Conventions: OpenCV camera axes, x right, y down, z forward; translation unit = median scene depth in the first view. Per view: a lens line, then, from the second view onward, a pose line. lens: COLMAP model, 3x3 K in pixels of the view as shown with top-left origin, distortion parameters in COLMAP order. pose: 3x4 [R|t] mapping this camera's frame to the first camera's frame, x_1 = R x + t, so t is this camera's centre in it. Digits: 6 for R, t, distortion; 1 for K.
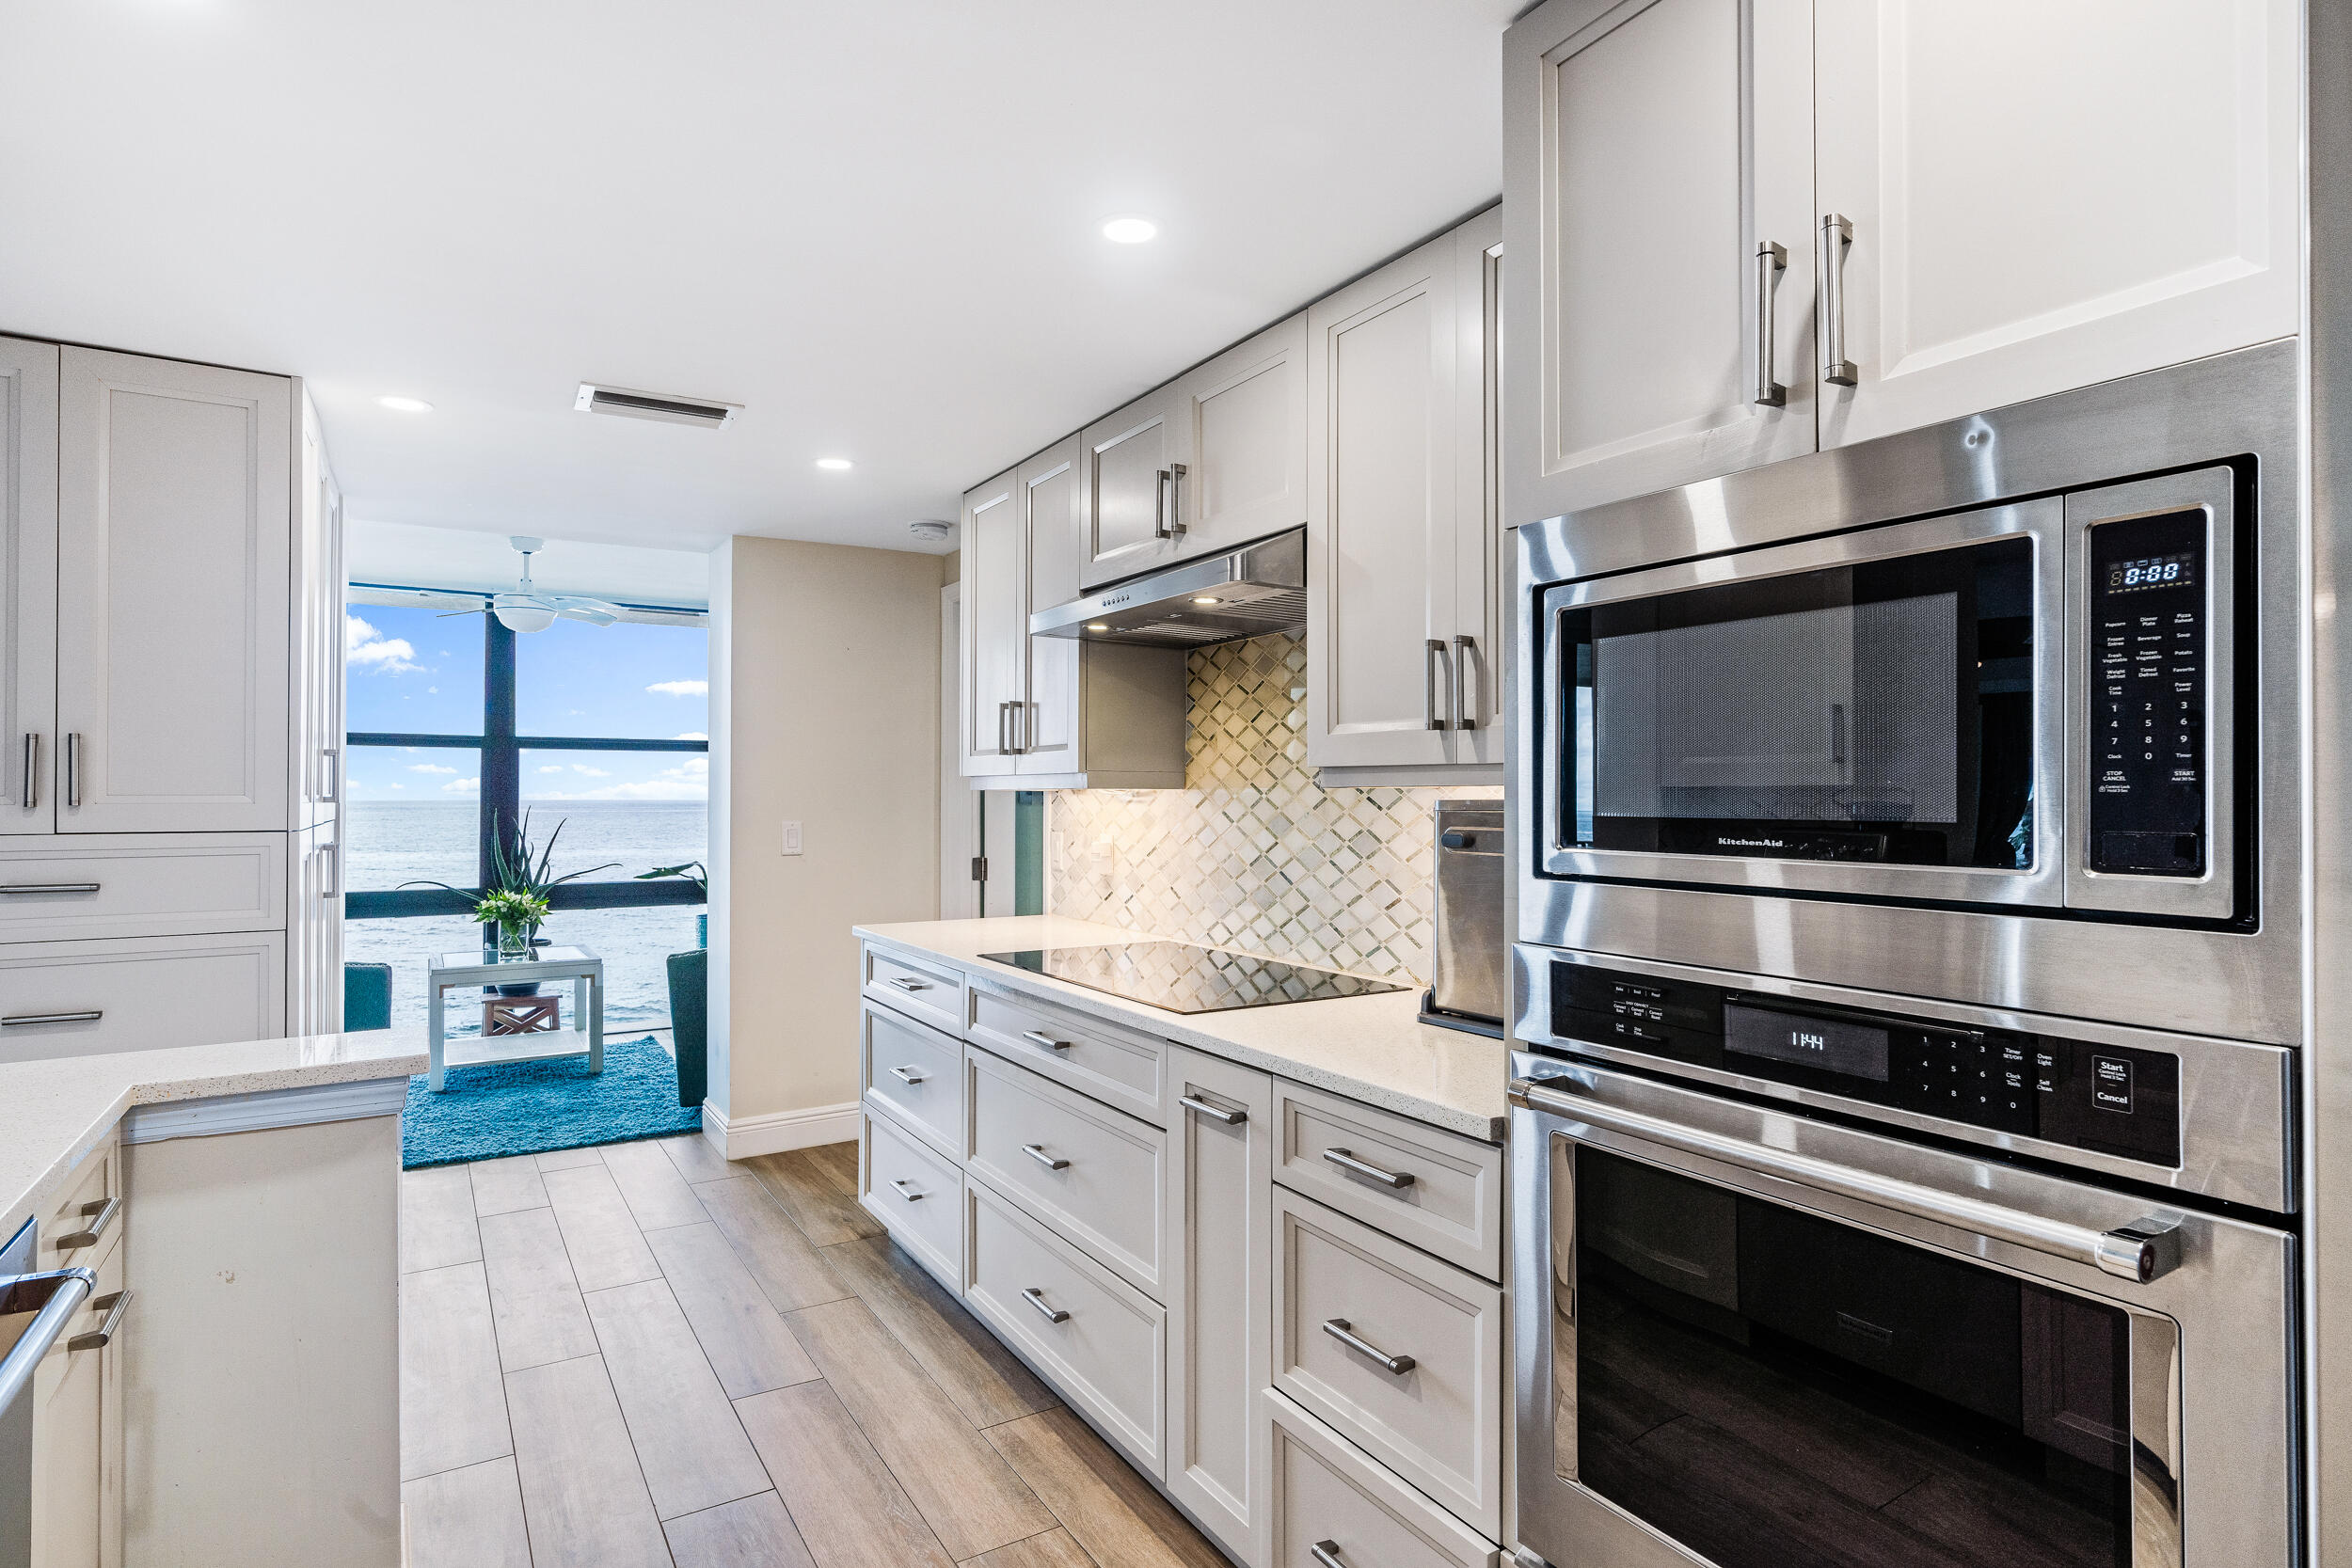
lens RADIAL K [[1223.3, 0, 1181.3], [0, 1223.3, 785.7], [0, 0, 1]] dist [0.001912, 0.000153]
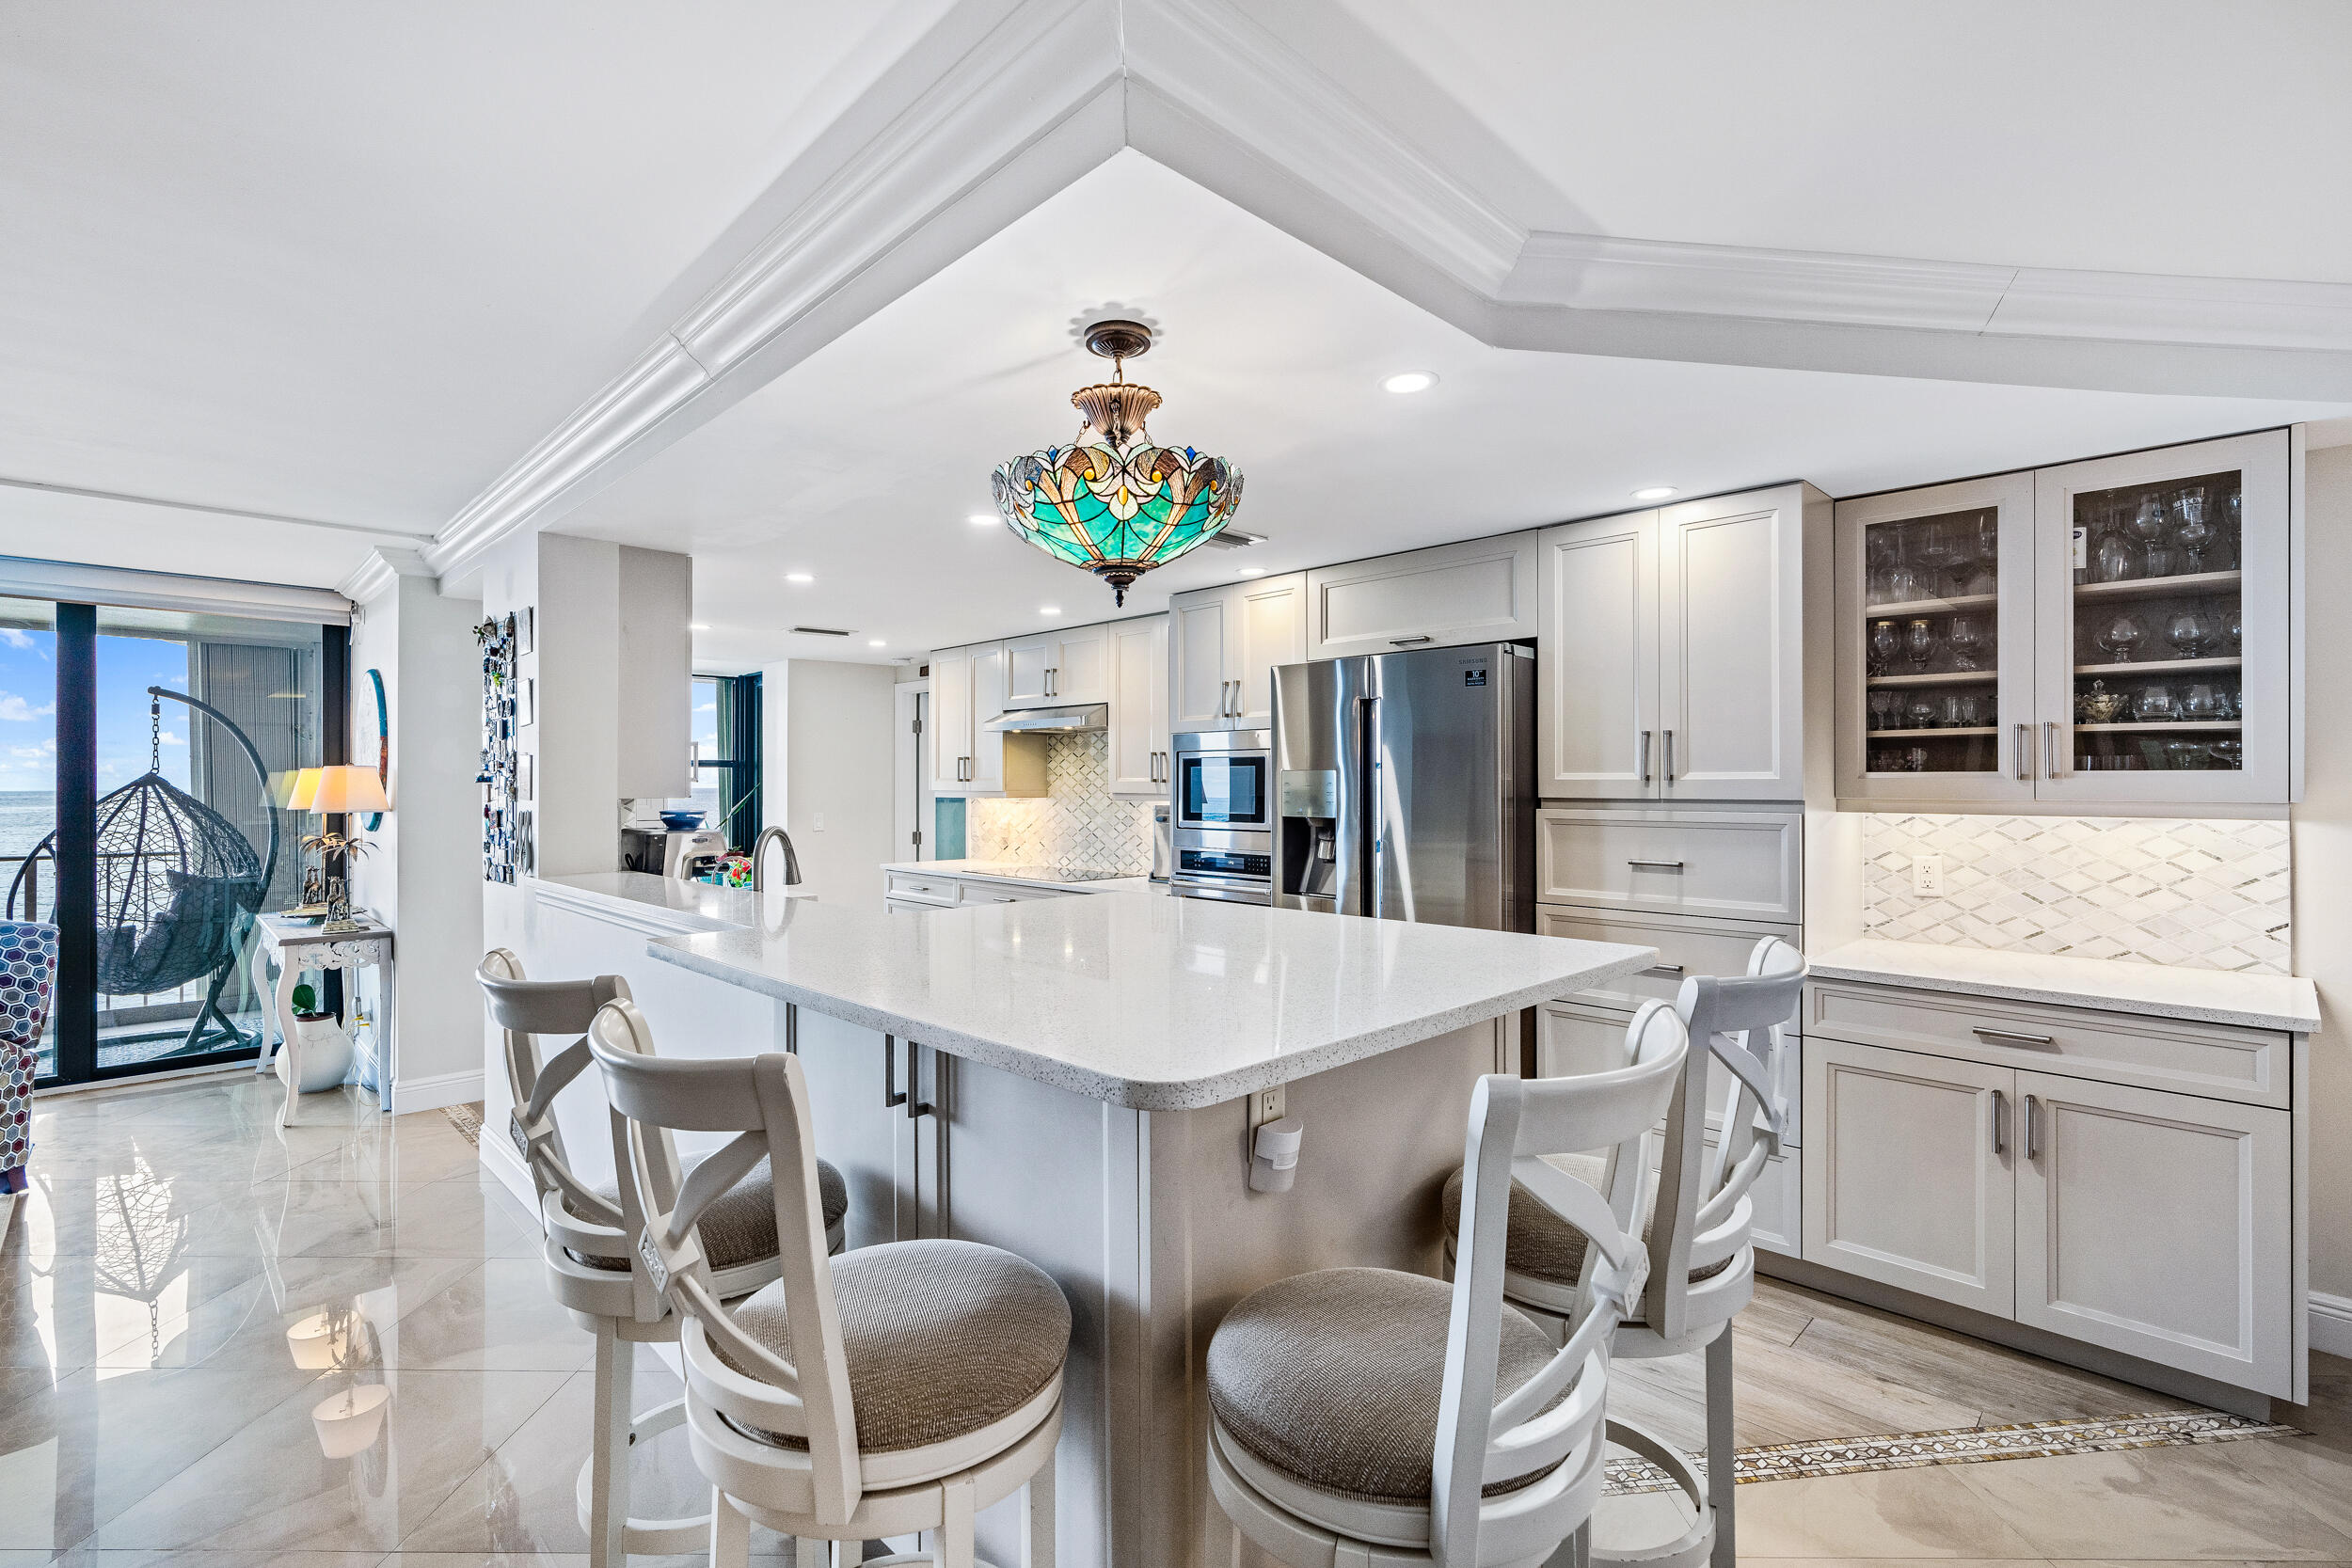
lens RADIAL K [[1060.1, 0, 1177.0], [0, 1060.1, 782.5], [0, 0, 1]] dist [0.002328, 0.000140]
pose [[0.978041, -0.002018, 0.208404, -0.181745], [0.000492, 0.999973, 0.007375, -0.042167], [-0.208414, -0.007111, 0.978015, -1.016442]]
